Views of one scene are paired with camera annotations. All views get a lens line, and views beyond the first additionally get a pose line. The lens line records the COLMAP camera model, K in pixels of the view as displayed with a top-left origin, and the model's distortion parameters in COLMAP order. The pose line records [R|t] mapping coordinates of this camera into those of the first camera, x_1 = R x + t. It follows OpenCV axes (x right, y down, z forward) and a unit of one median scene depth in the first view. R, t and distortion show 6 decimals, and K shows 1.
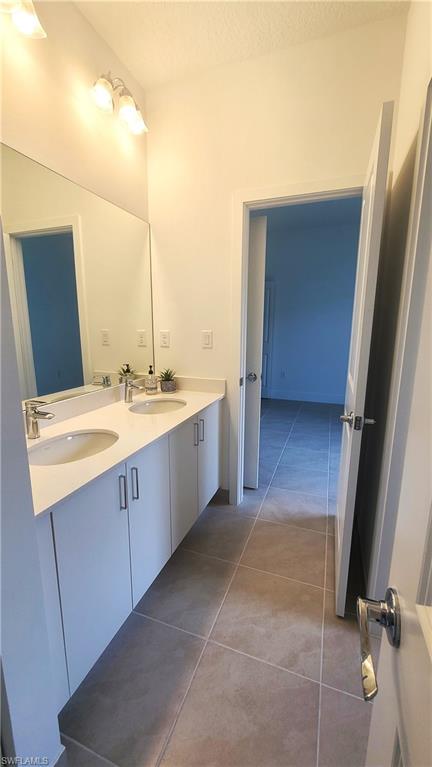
lens RADIAL K [[313.6, 0, 216.0], [0, 313.6, 383.5], [0, 0, 1]] dist [-0.001968, -0.000145]
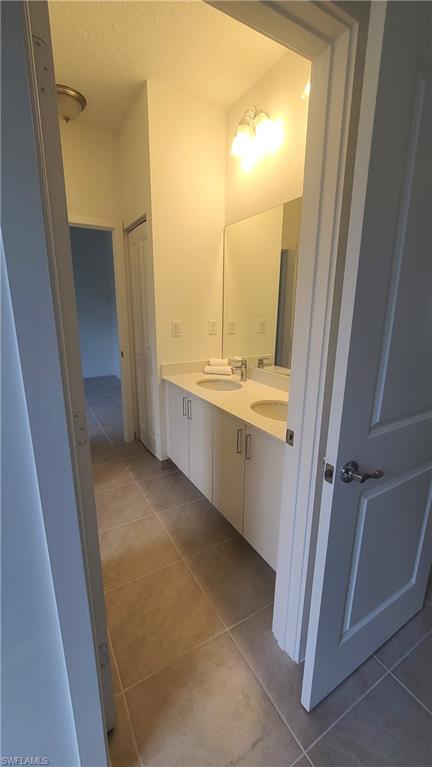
lens RADIAL K [[313.6, 0, 216.0], [0, 313.6, 383.5], [0, 0, 1]] dist [-0.001968, -0.000145]
pose [[-0.628811, 0.176623, -0.757233, 0.728916], [-0.159691, 0.923766, 0.348074, -0.339846], [0.760983, 0.339796, -0.552669, 1.574230]]
